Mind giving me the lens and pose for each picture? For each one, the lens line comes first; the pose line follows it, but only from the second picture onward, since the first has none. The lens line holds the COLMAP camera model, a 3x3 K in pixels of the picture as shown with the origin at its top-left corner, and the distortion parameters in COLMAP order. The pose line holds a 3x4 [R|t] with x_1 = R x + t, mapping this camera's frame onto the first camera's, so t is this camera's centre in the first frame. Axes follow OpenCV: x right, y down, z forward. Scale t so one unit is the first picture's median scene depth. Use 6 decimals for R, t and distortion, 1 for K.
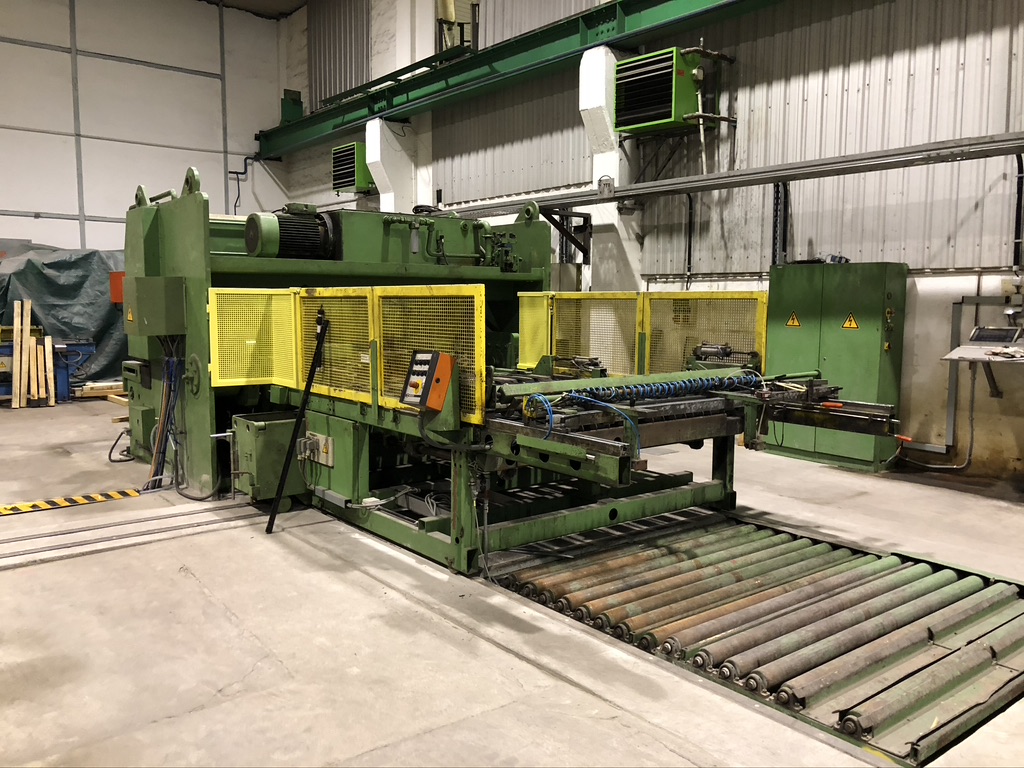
lens RADIAL K [[838.5, 0, 512.6], [0, 838.5, 382.2], [0, 0, 1]] dist [-0.044233, -0.007962]
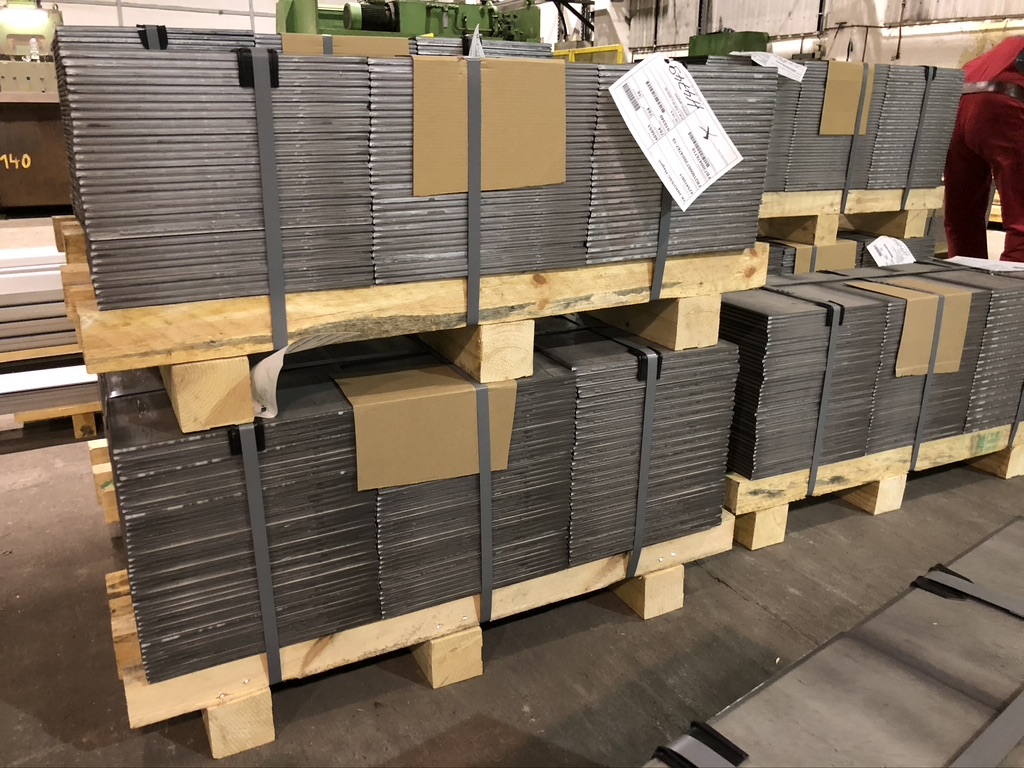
lens RADIAL K [[838.5, 0, 510.8], [0, 838.5, 386.6], [0, 0, 1]] dist [-0.044233, -0.007962]
pose [[0.980454, 0.068398, -0.184477, 0.279471], [-0.025559, 0.973960, 0.225274, 0.121972], [0.195082, -0.216156, 0.956671, -0.513490]]
